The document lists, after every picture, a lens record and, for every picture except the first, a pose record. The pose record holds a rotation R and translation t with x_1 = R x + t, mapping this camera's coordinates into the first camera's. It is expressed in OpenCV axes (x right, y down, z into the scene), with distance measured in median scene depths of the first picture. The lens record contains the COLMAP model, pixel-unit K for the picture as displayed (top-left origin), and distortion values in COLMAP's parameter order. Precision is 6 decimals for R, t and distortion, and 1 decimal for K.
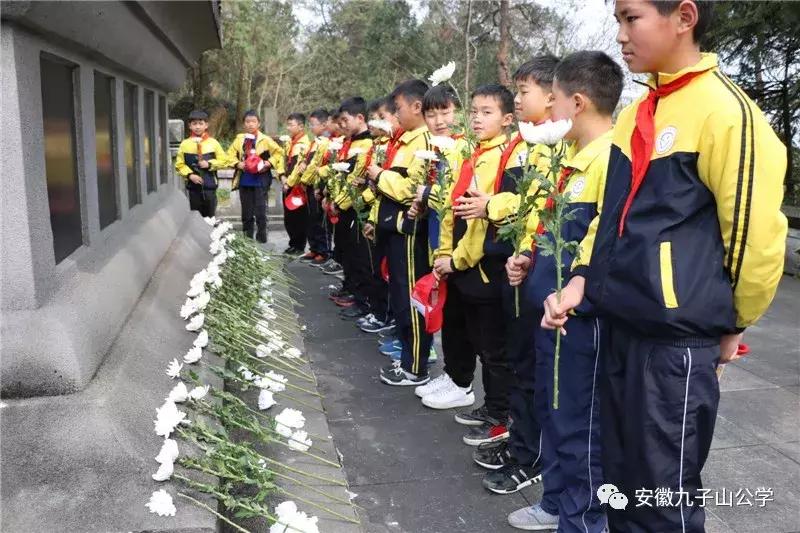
lens RADIAL K [[715.1, 0, 400.0], [0, 715.1, 266.5], [0, 0, 1]] dist [-0.143862, 0.172894]
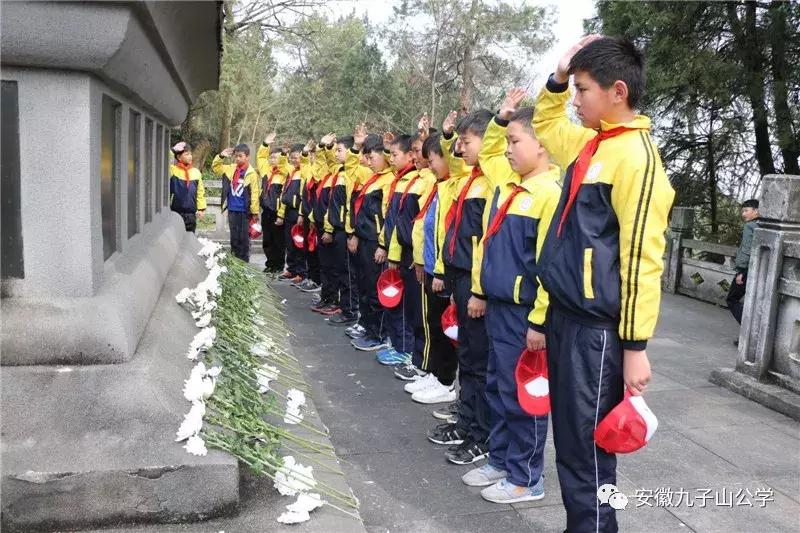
lens RADIAL K [[715.1, 0, 400.0], [0, 715.1, 266.5], [0, 0, 1]] dist [-0.143862, 0.172894]
pose [[0.998067, 0.025634, 0.056620, -0.014528], [-0.022636, 0.998340, -0.052961, 0.021242], [-0.057884, 0.051577, 0.996990, -0.102234]]
